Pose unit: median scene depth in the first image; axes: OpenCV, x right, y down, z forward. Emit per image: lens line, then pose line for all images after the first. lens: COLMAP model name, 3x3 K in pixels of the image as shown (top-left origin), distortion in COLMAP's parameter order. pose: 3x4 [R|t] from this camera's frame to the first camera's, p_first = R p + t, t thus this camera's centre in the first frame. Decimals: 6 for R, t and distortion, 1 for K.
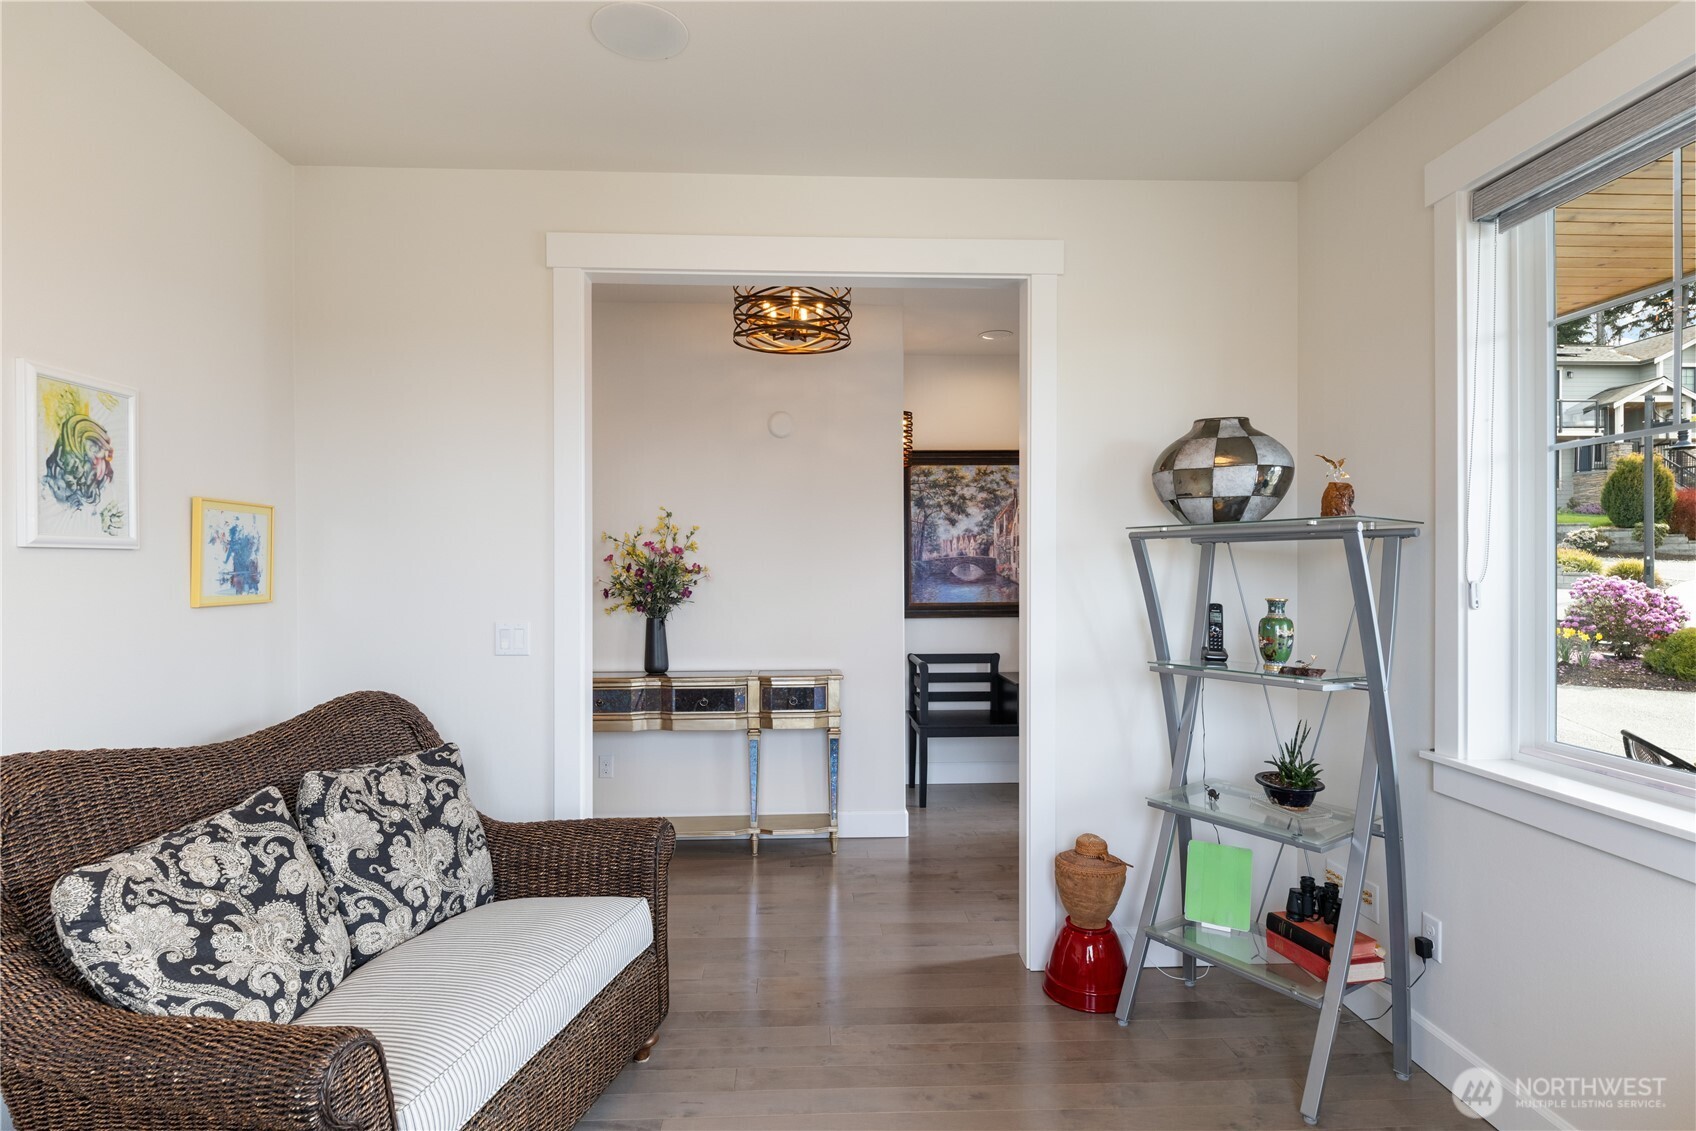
lens RADIAL K [[928.5, 0, 846.8], [0, 928.5, 566.9], [0, 0, 1]] dist [0.000148, 0.000028]
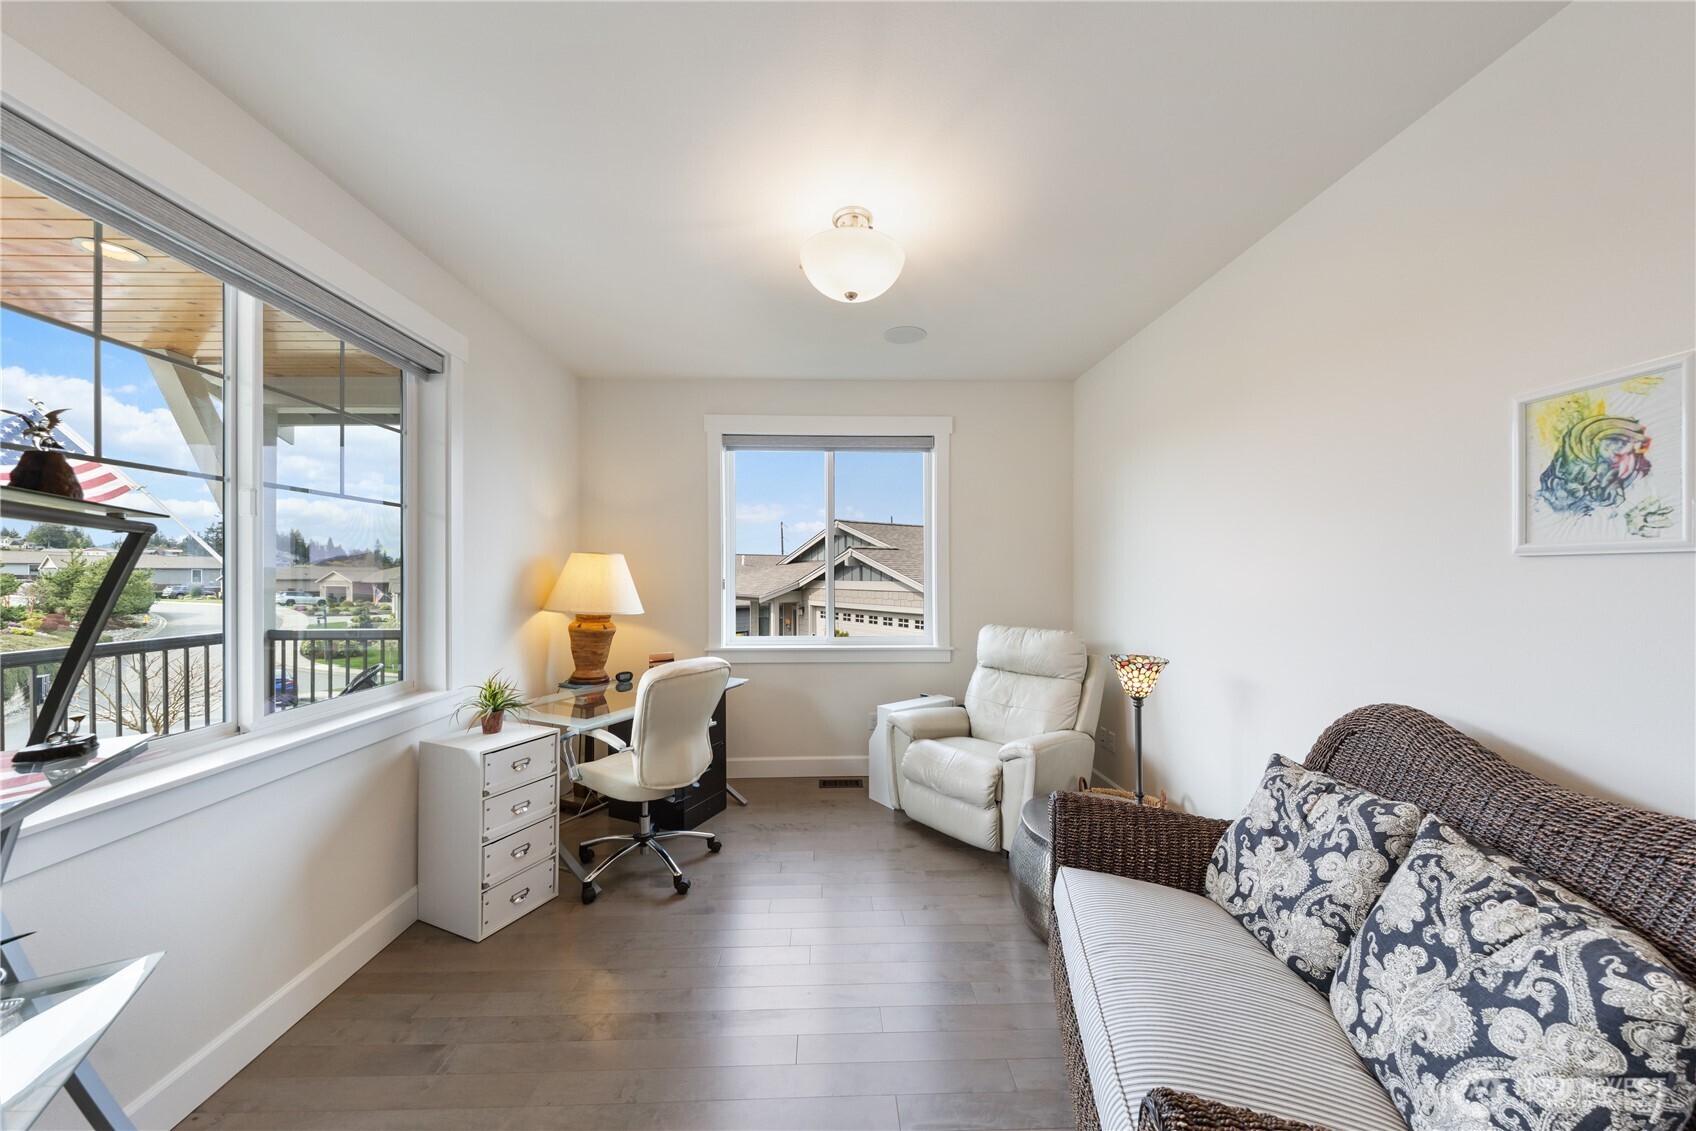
lens RADIAL K [[567.6, 0, 843.8], [0, 567.6, 571.5], [0, 0, 1]] dist [0.001419, 0.000022]
pose [[-0.999892, 0.006665, 0.013064, -0.046717], [0.006648, 0.999977, -0.001357, -0.006512], [-0.013073, -0.001270, -0.999914, 1.599352]]
